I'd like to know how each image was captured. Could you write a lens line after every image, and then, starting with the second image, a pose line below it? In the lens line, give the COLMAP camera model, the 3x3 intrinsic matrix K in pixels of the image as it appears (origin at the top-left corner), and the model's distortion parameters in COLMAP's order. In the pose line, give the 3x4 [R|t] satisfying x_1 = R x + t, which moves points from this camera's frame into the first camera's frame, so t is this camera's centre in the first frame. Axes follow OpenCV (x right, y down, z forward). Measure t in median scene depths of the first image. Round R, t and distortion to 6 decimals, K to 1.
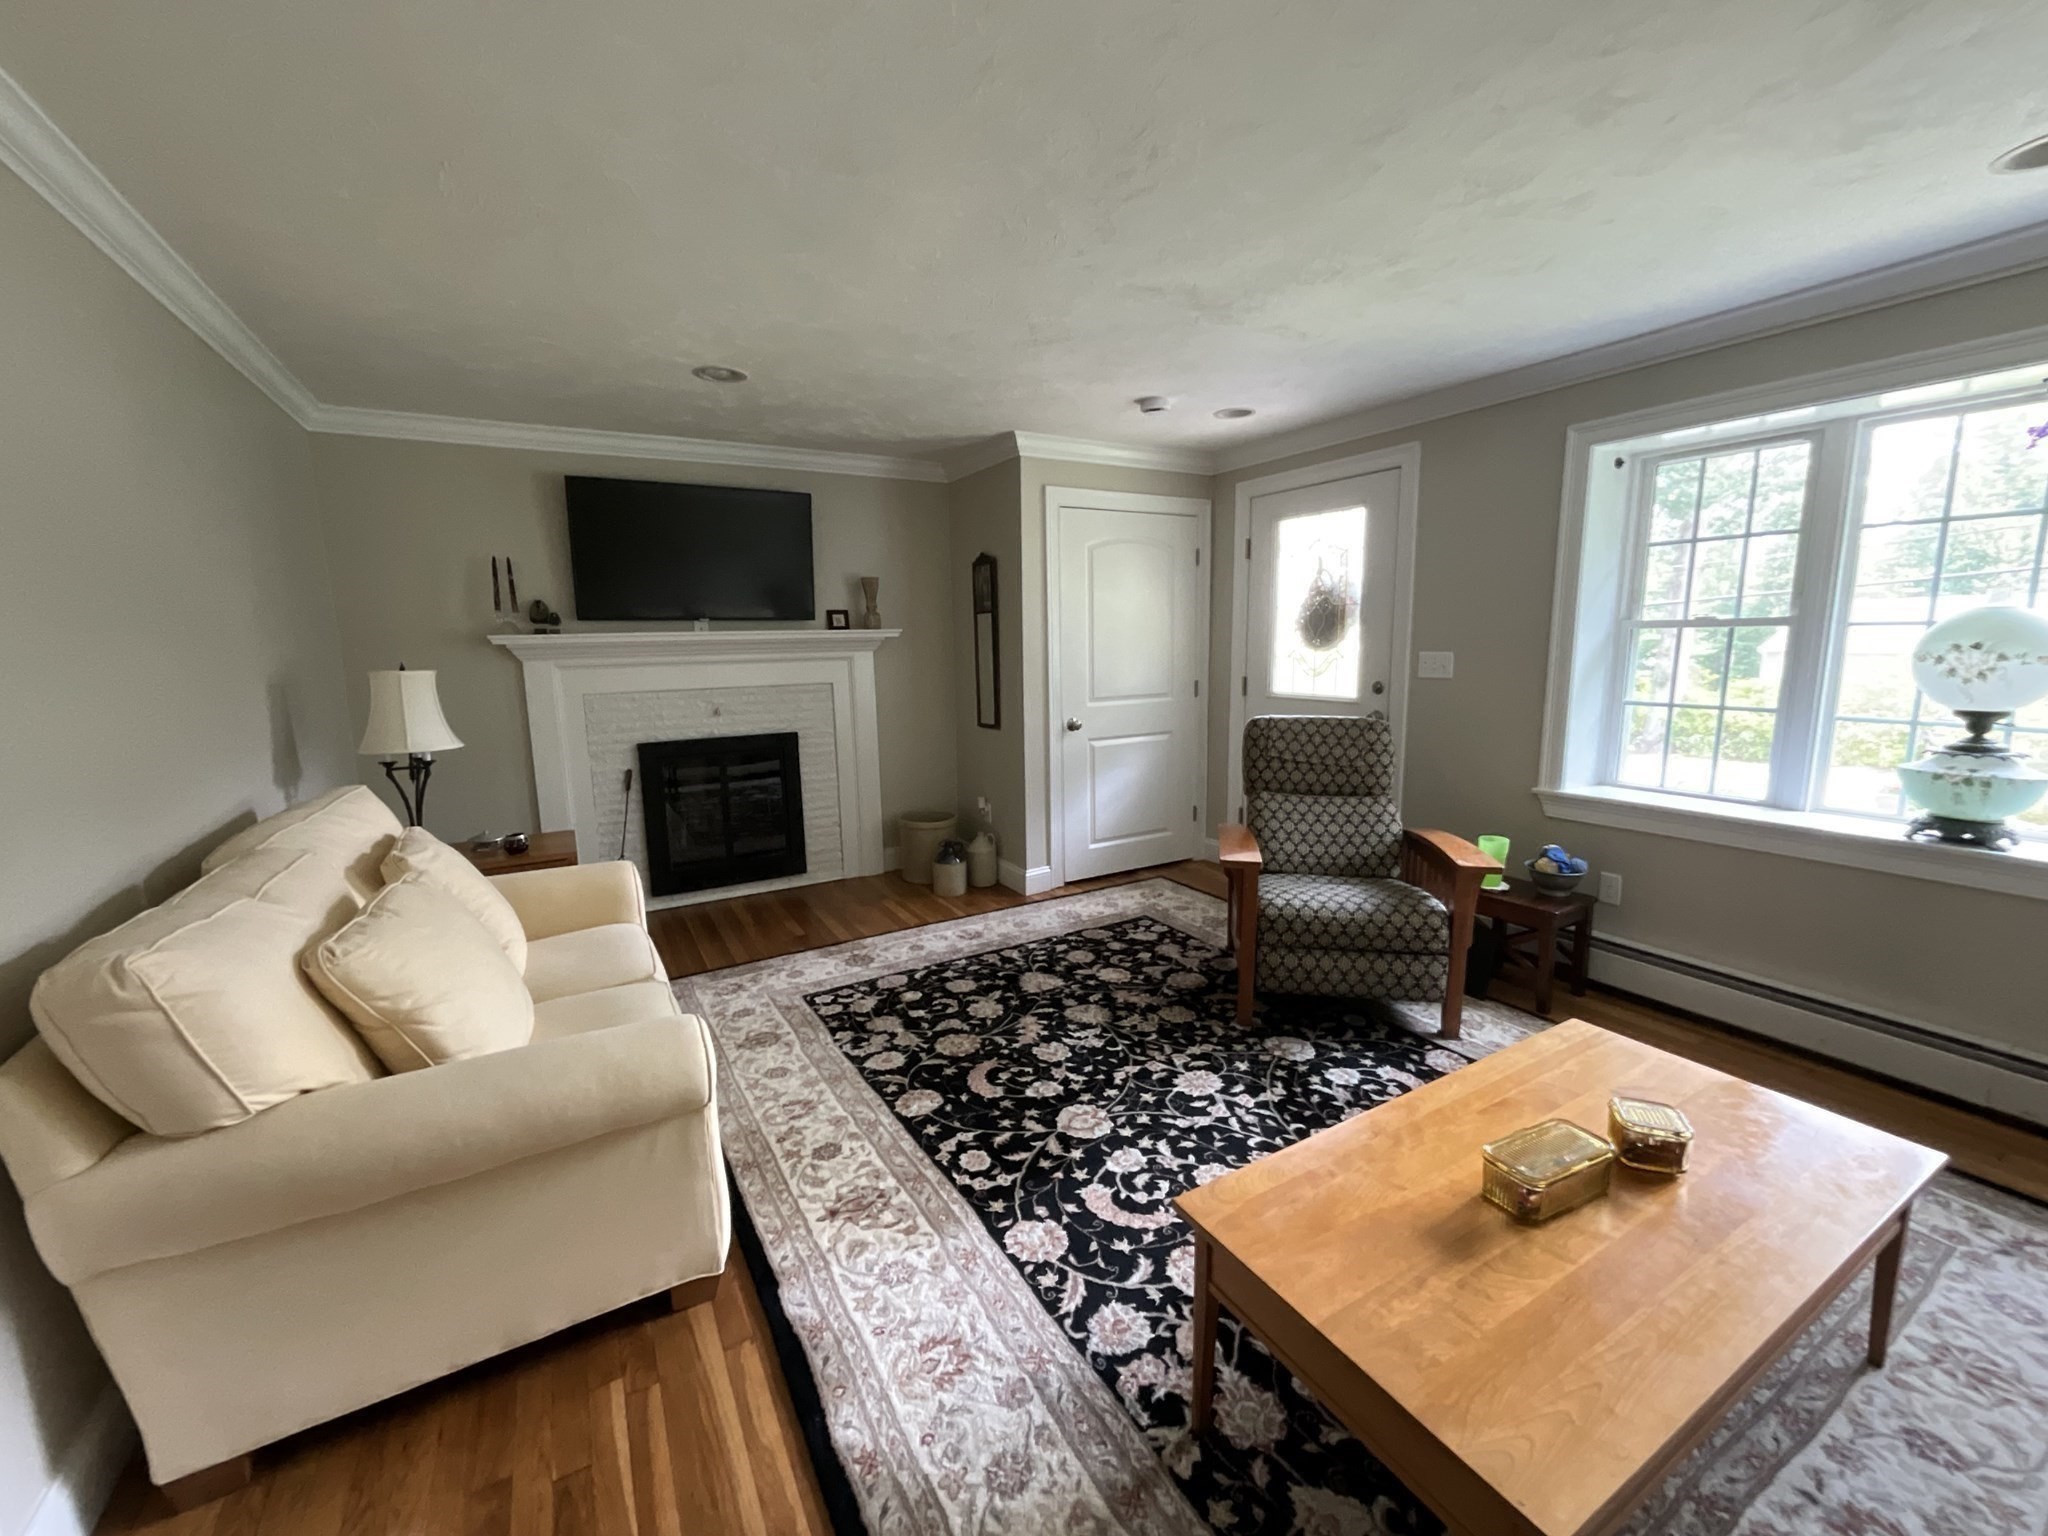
lens RADIAL K [[828.4, 0, 1026.5], [0, 828.4, 768.2], [0, 0, 1]] dist [-0.000415, -0.000678]
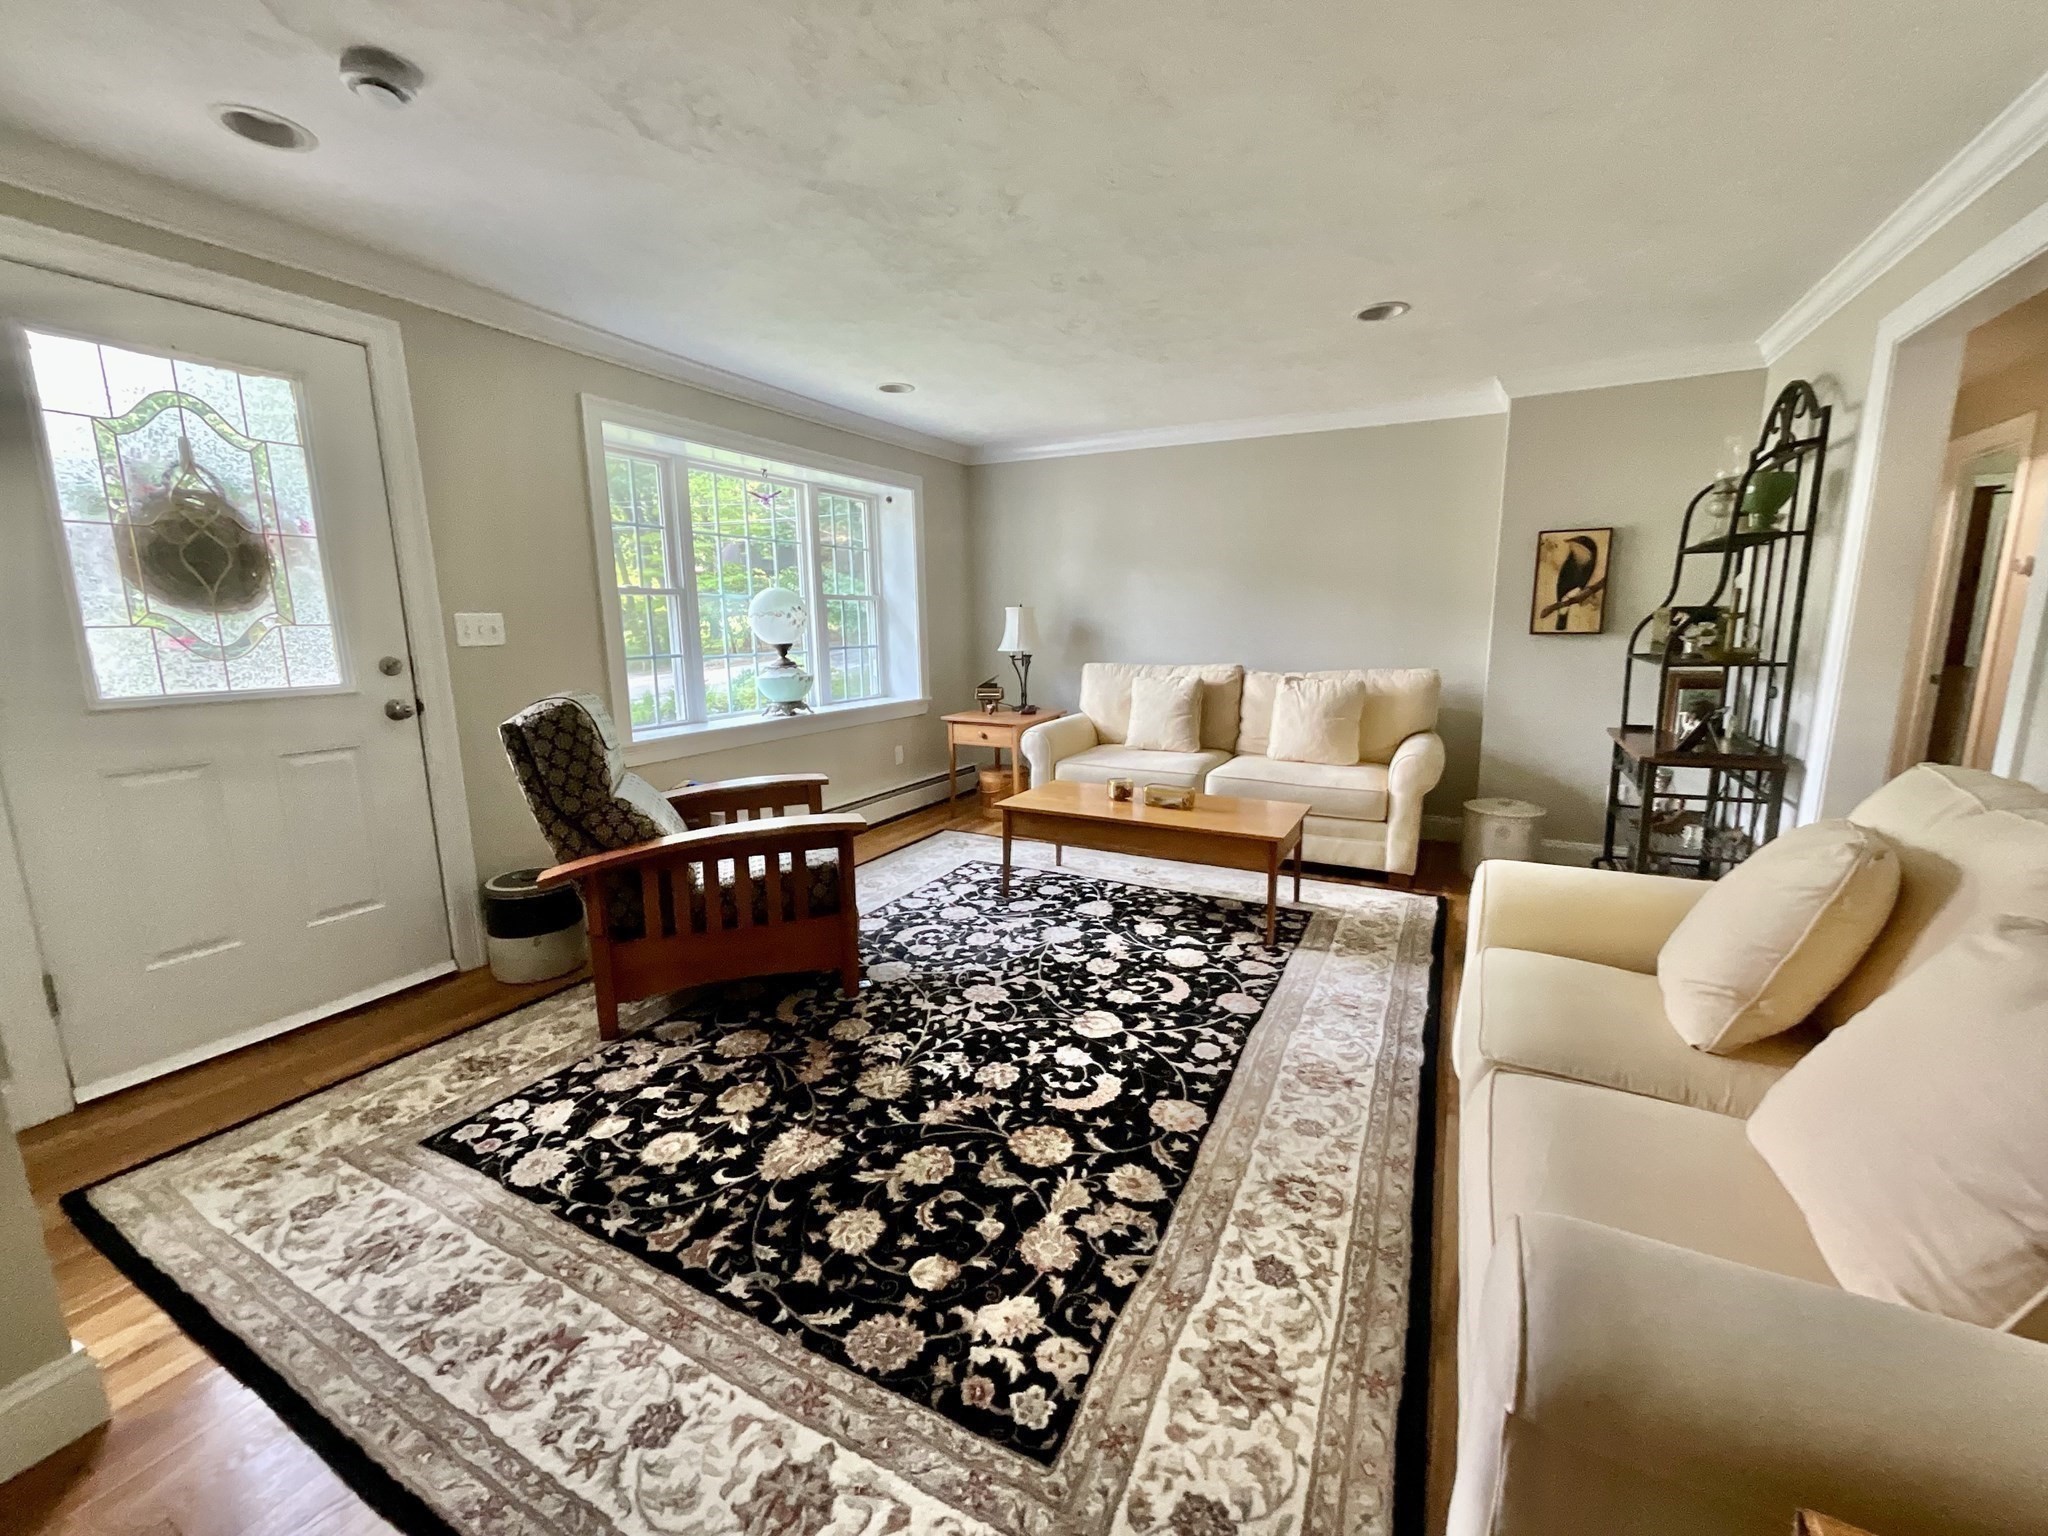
lens RADIAL K [[828.4, 0, 1026.3], [0, 828.4, 769.3], [0, 0, 1]] dist [-0.000415, -0.000678]
pose [[-0.536318, -0.132414, 0.833564, -0.629992], [0.148508, 0.957404, 0.247637, -0.150725], [-0.830848, 0.256603, -0.493809, 1.296551]]
